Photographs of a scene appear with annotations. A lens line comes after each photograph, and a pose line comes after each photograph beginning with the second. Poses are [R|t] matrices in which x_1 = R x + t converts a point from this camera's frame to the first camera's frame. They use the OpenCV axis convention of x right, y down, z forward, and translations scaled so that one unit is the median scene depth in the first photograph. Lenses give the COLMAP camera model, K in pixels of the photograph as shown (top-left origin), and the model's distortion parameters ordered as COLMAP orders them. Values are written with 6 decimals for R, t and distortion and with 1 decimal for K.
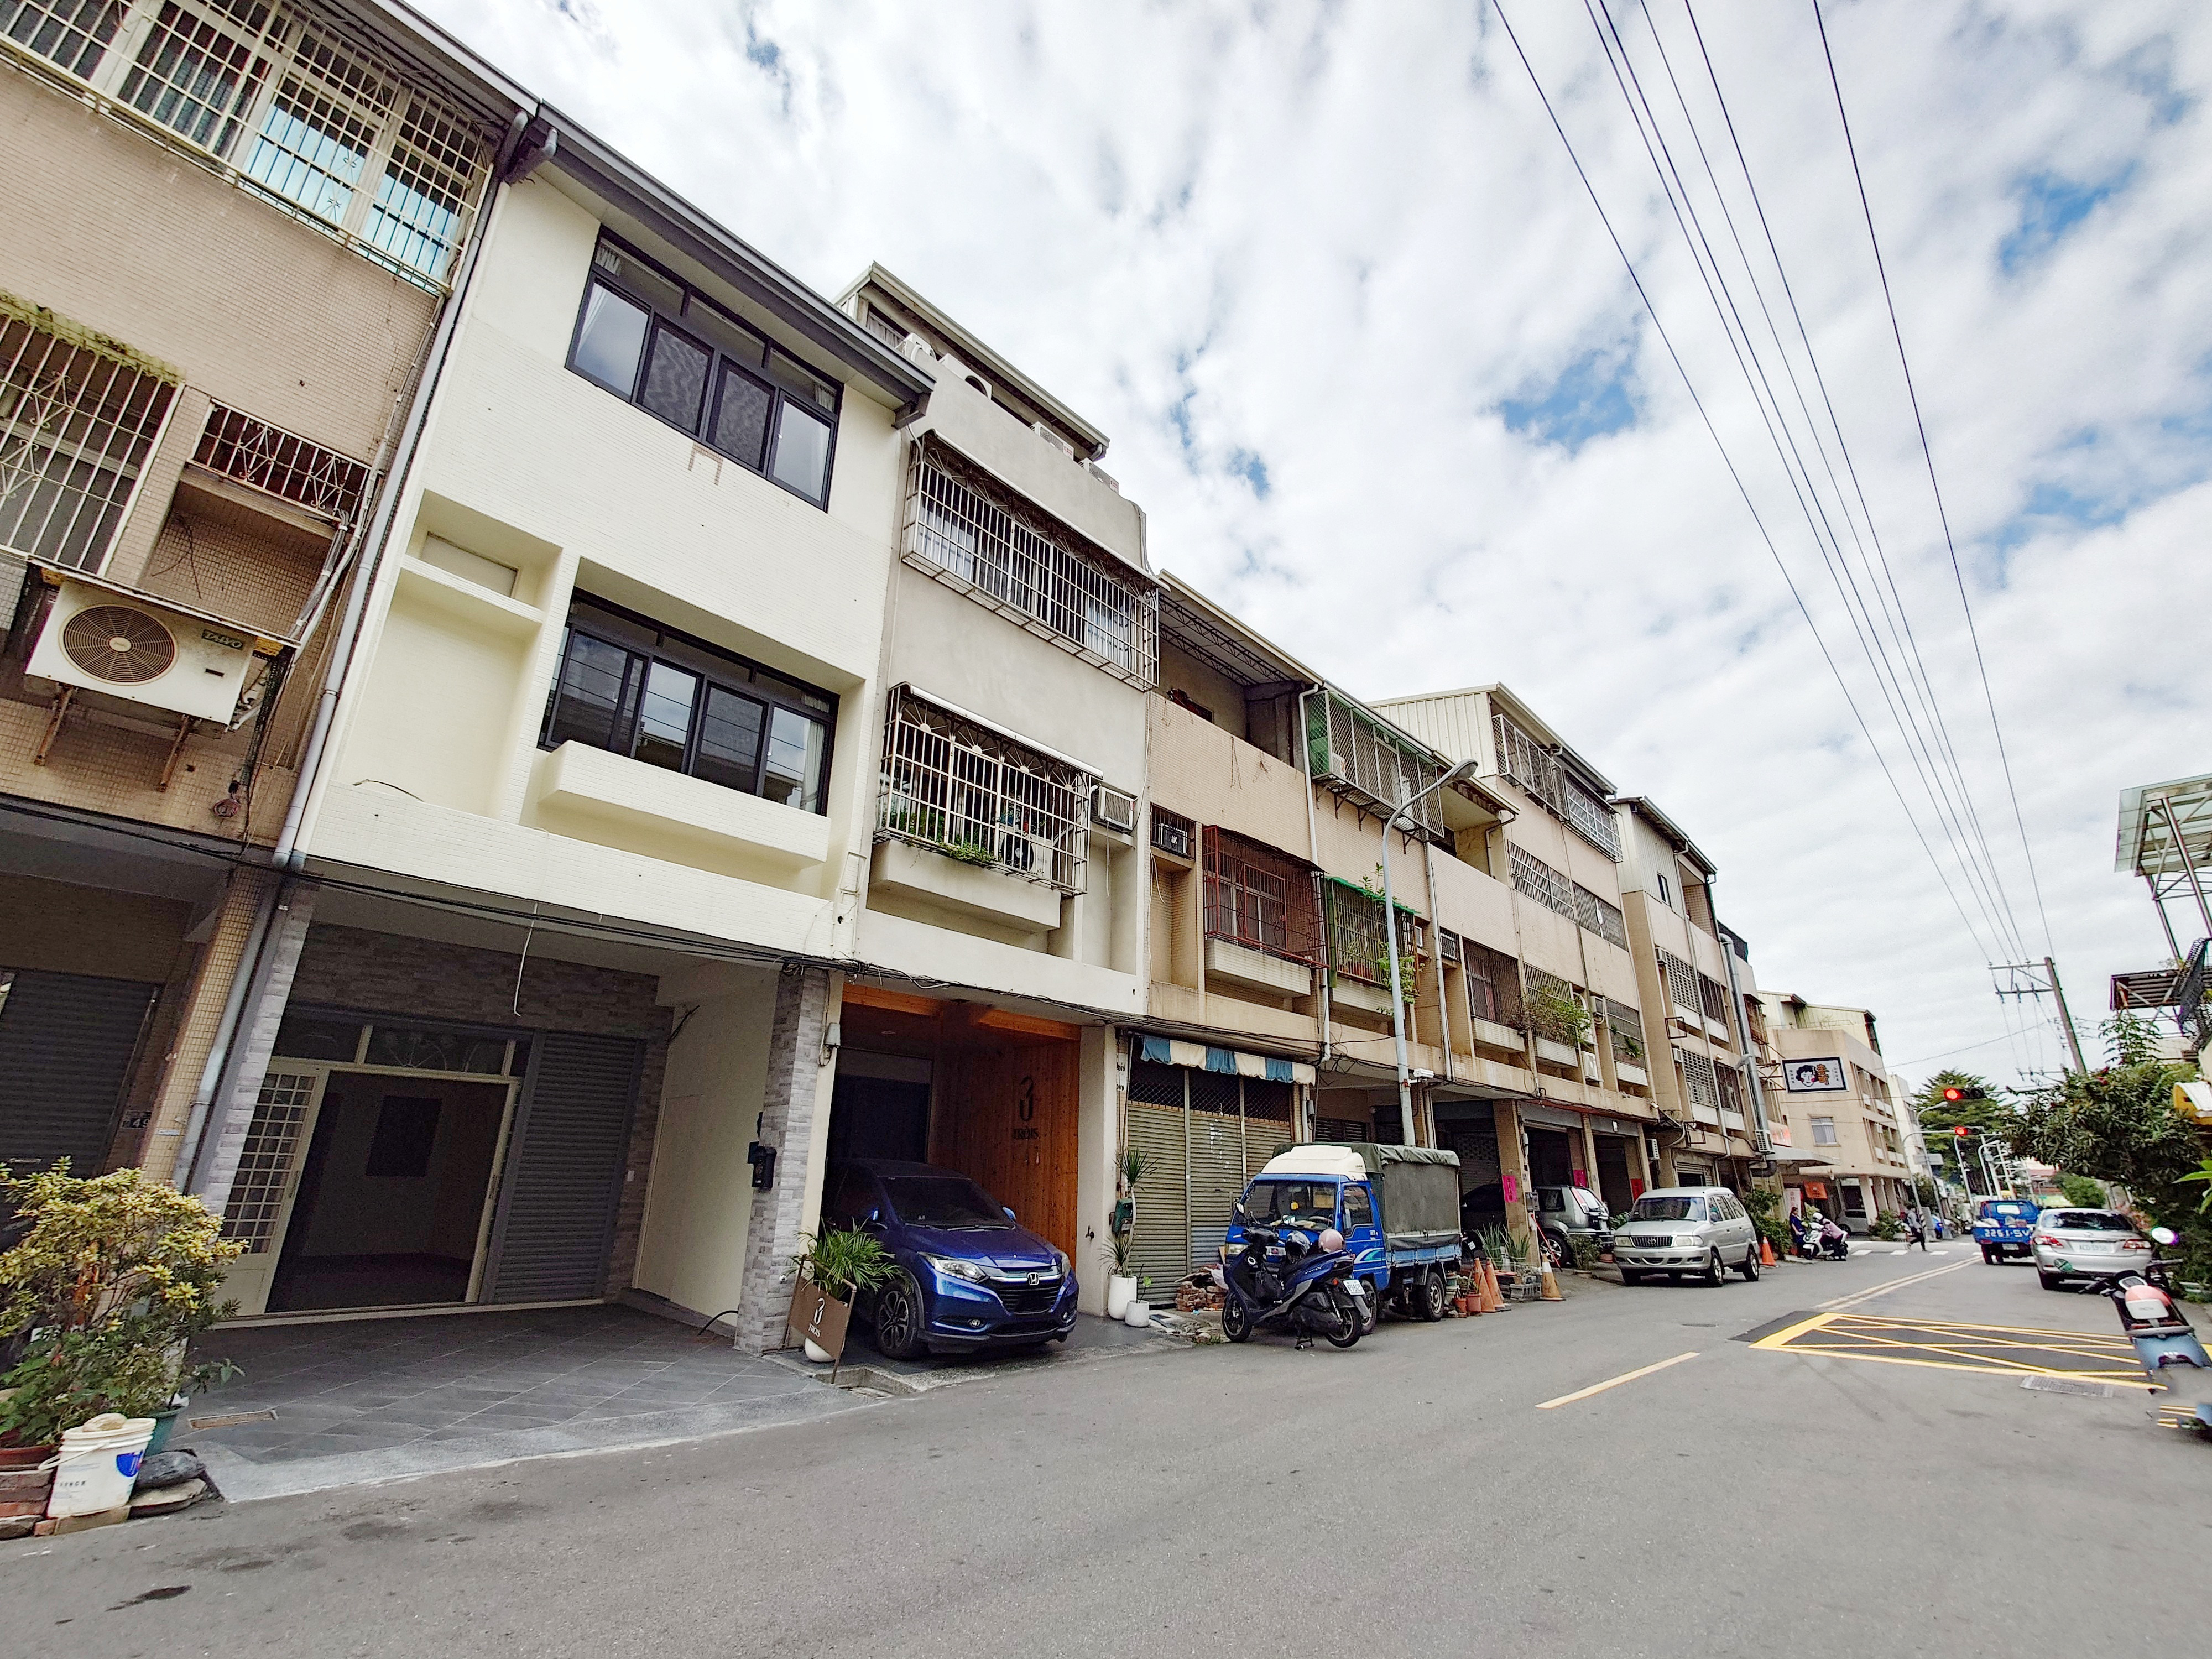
lens RADIAL K [[997.6, 0, 1112.5], [0, 997.6, 835.4], [0, 0, 1]] dist [-0.003094, 0.000121]
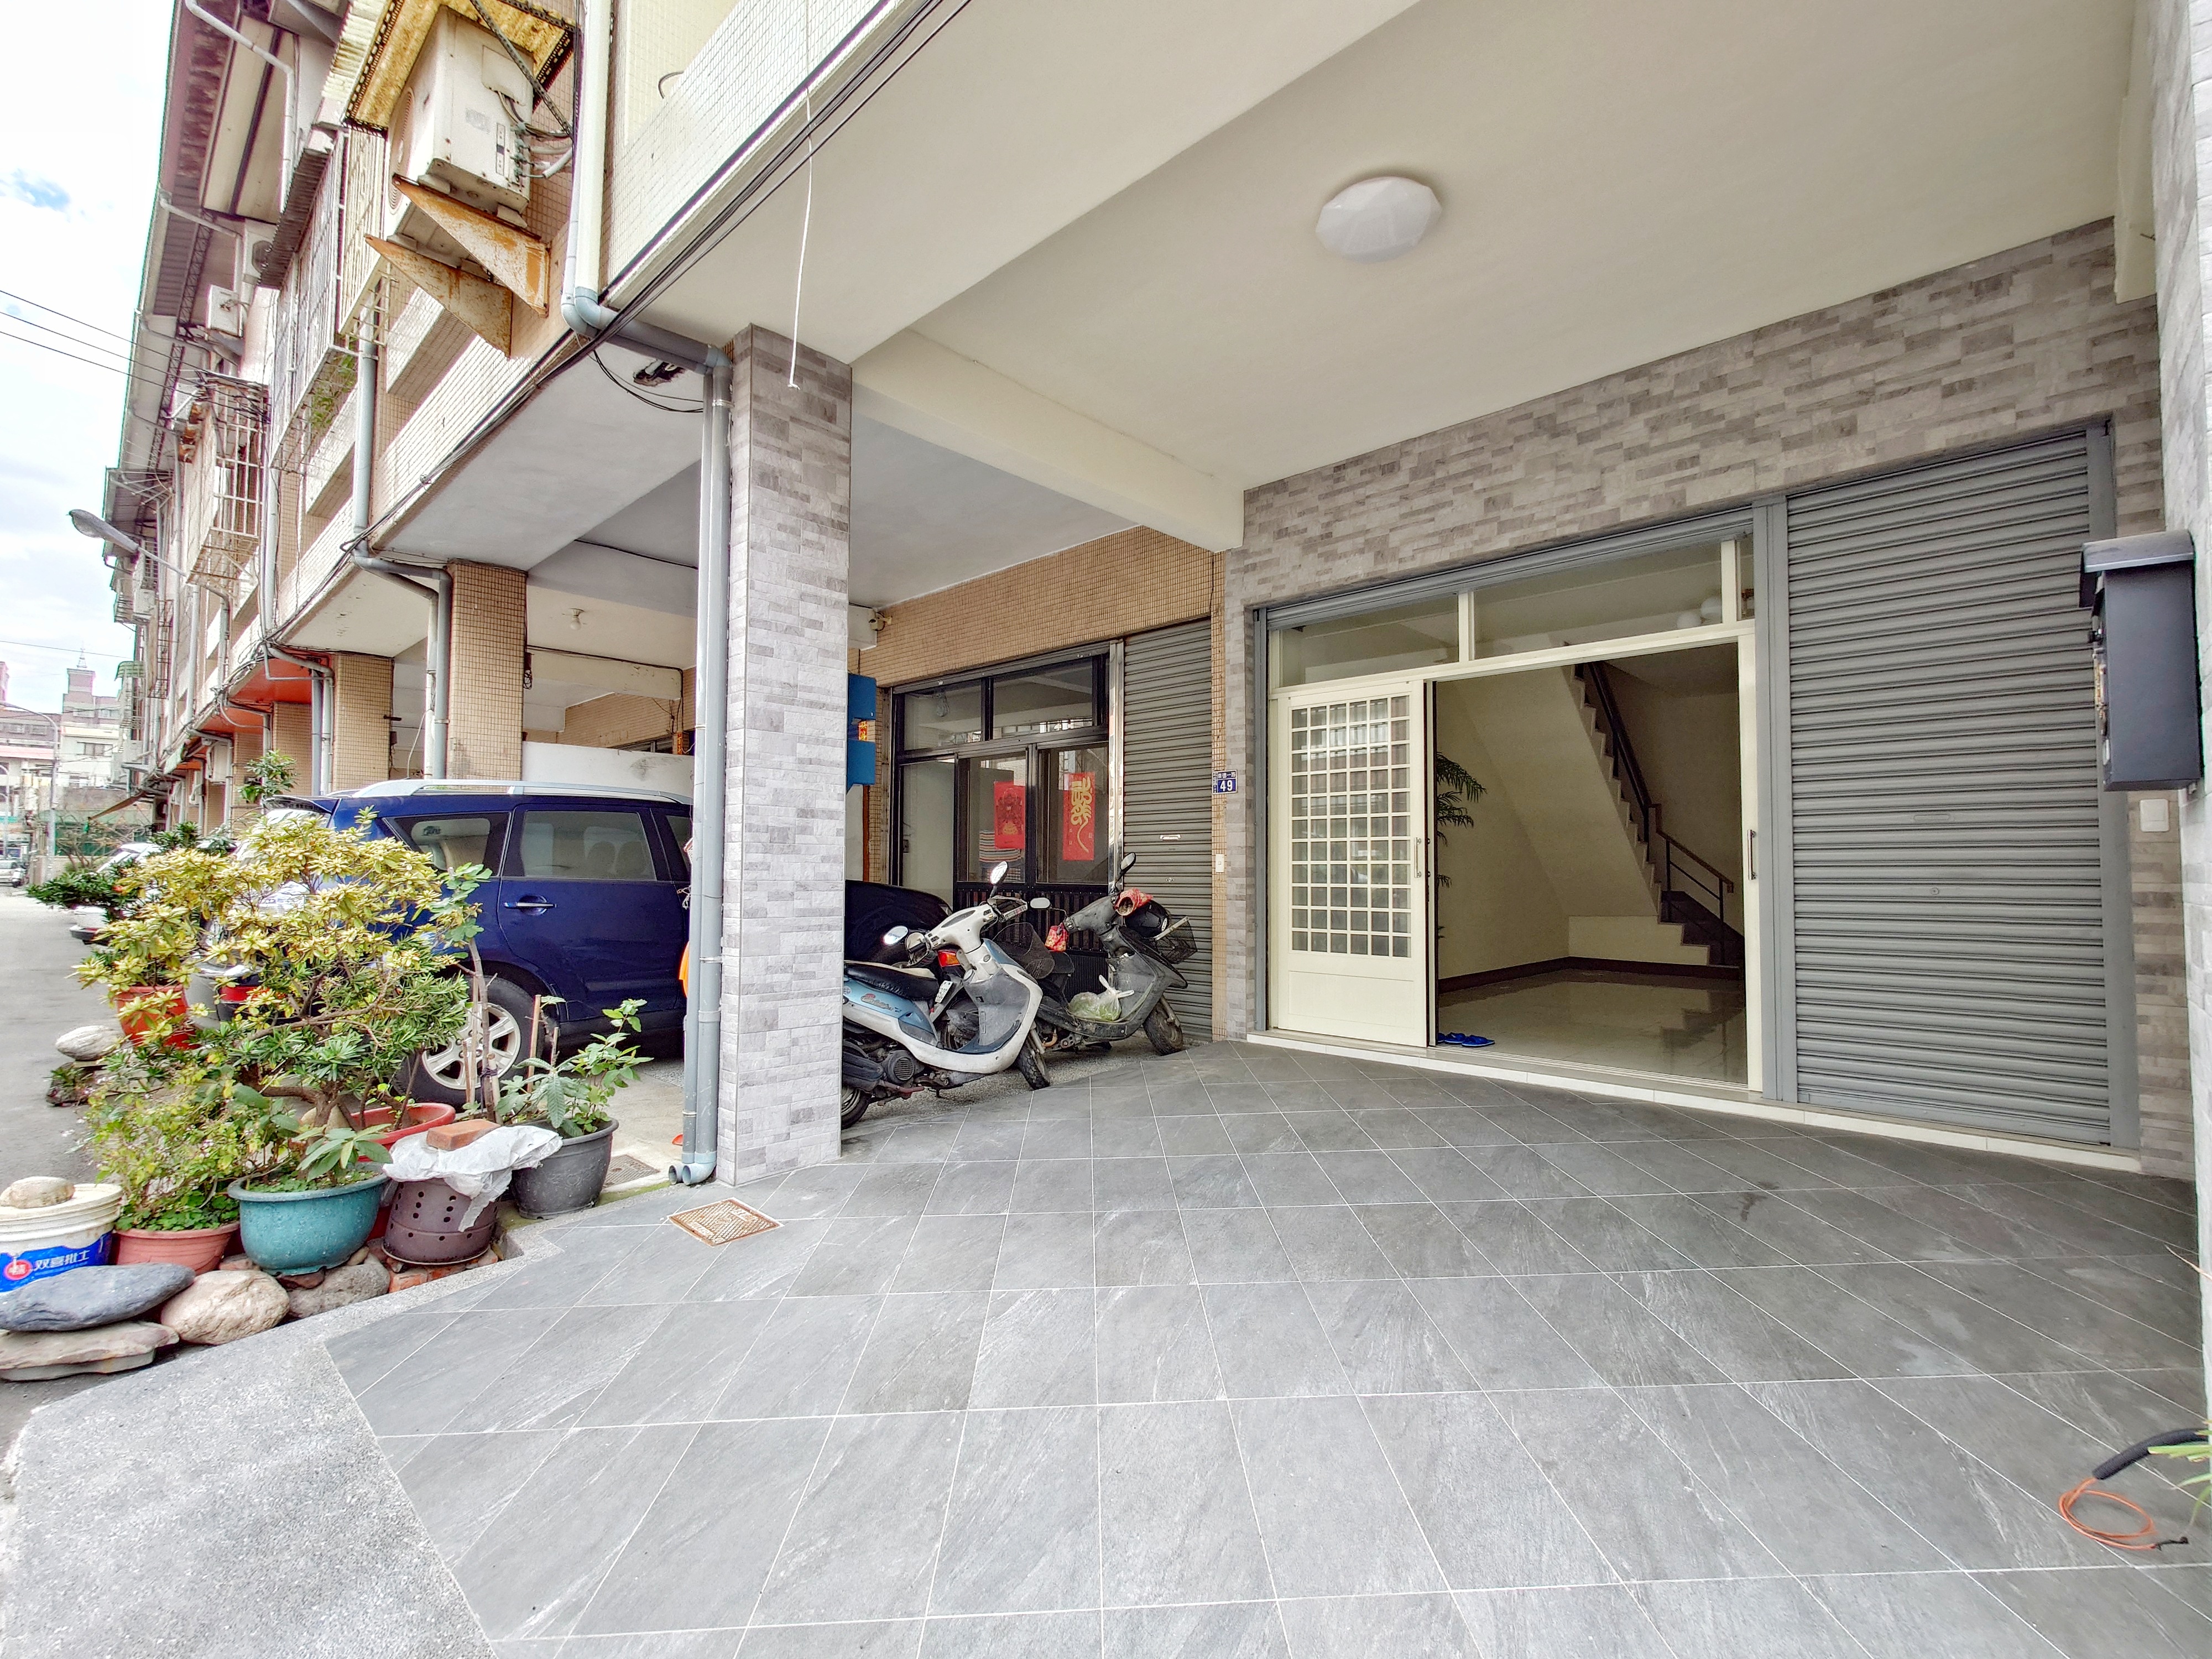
lens RADIAL K [[997.6, 0, 1112.5], [0, 997.6, 835.4], [0, 0, 1]] dist [-0.003094, 0.000121]
pose [[-0.021801, -0.043949, -0.998796, -0.159083], [0.337544, 0.940047, -0.048732, 0.260835], [0.941057, -0.338200, -0.005659, 0.711466]]
